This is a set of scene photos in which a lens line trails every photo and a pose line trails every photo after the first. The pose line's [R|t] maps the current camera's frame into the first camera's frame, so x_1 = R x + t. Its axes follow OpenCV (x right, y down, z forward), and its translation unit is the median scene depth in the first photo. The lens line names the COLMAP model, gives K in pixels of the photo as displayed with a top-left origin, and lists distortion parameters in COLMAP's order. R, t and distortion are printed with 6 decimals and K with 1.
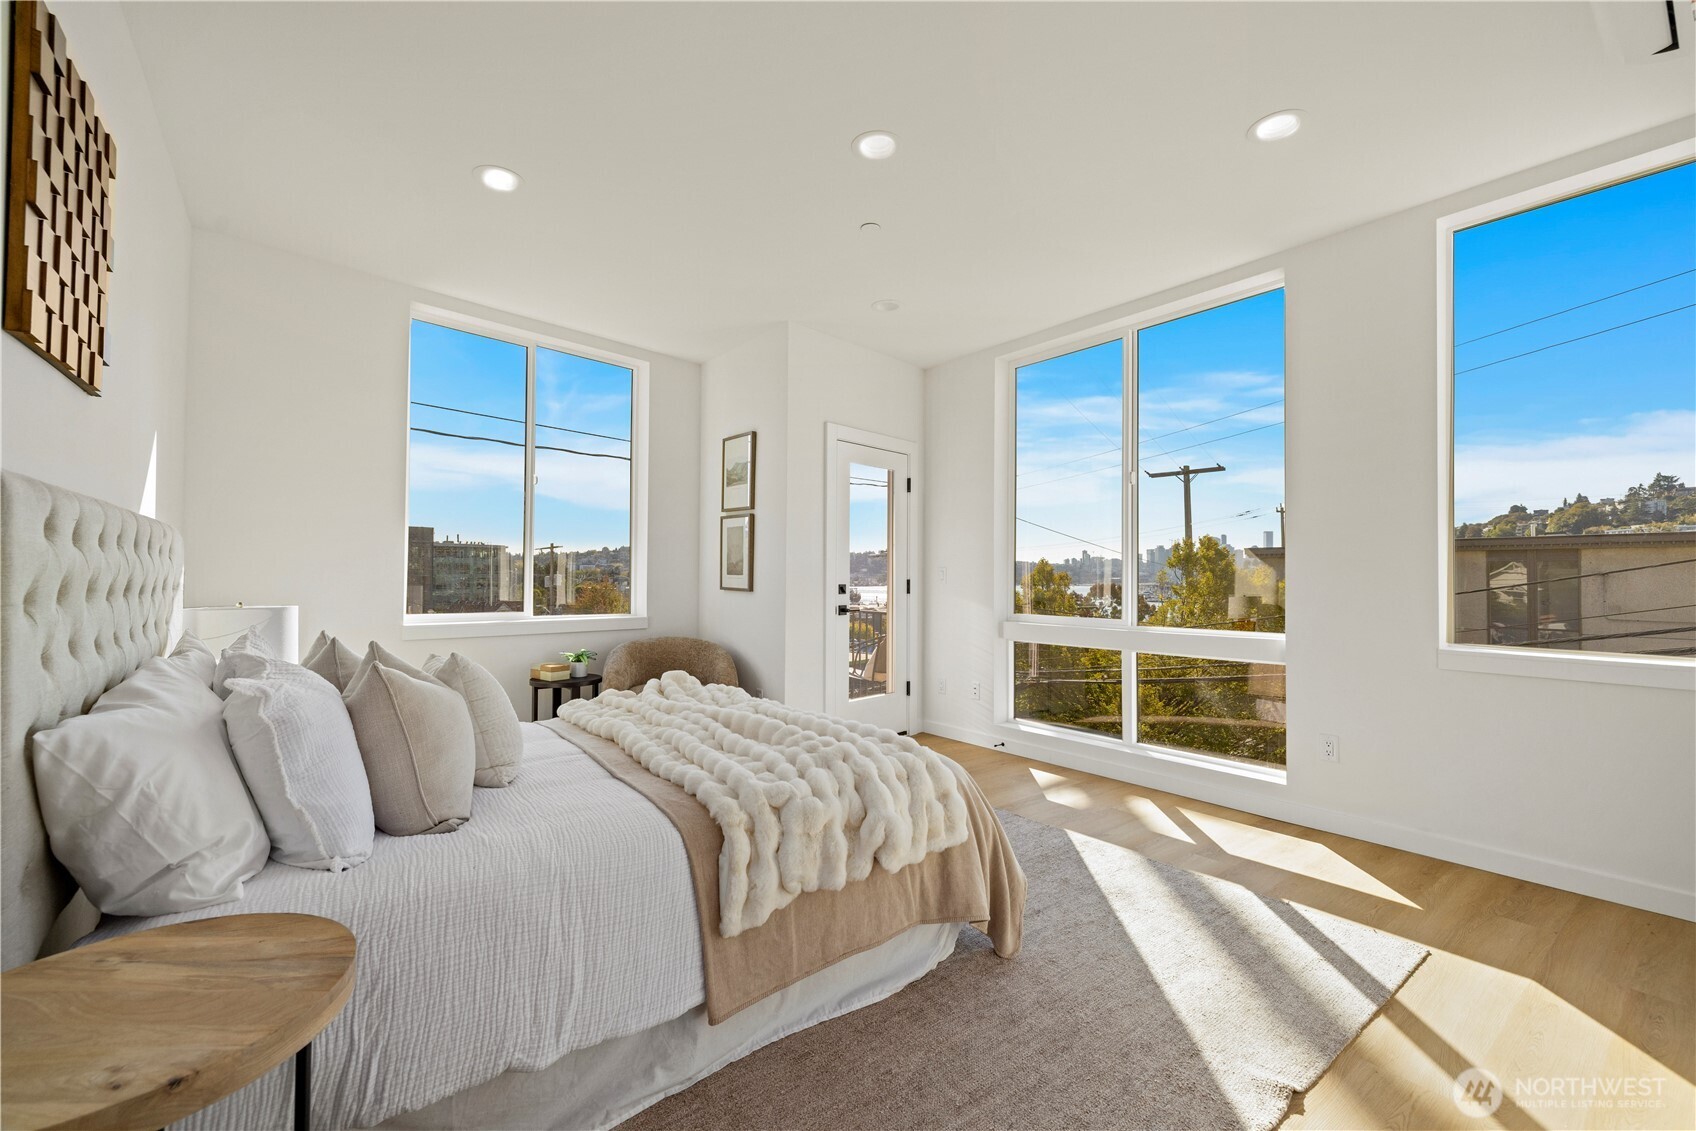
lens RADIAL K [[710.6, 0, 848.0], [0, 710.6, 565.5], [0, 0, 1]] dist [0.000283, 0.000177]
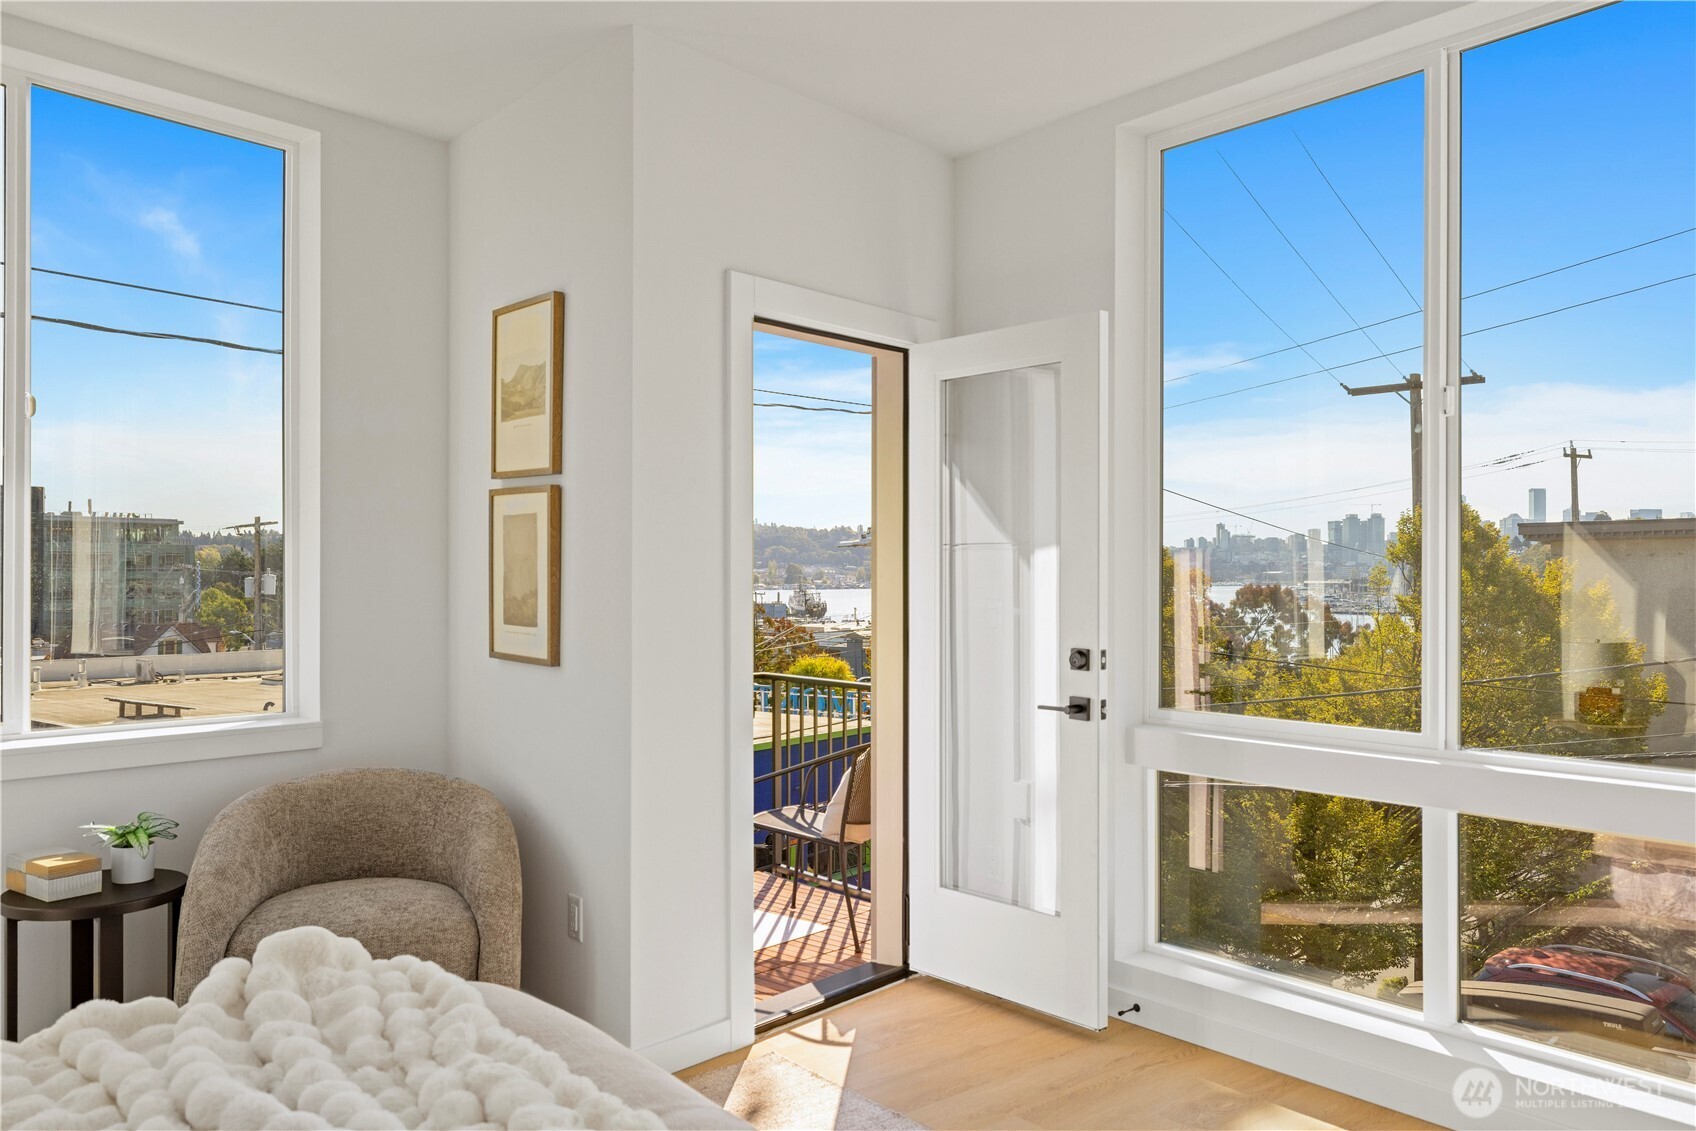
lens RADIAL K [[1268.1, 0, 848.0], [0, 1268.1, 565.5], [0, 0, 1]] dist [0.001721, -0.001265]
pose [[0.999390, -0.004603, 0.034619, 0.013400], [0.004233, 0.999933, 0.010766, -0.030552], [-0.034667, -0.010613, 0.999343, 0.220546]]
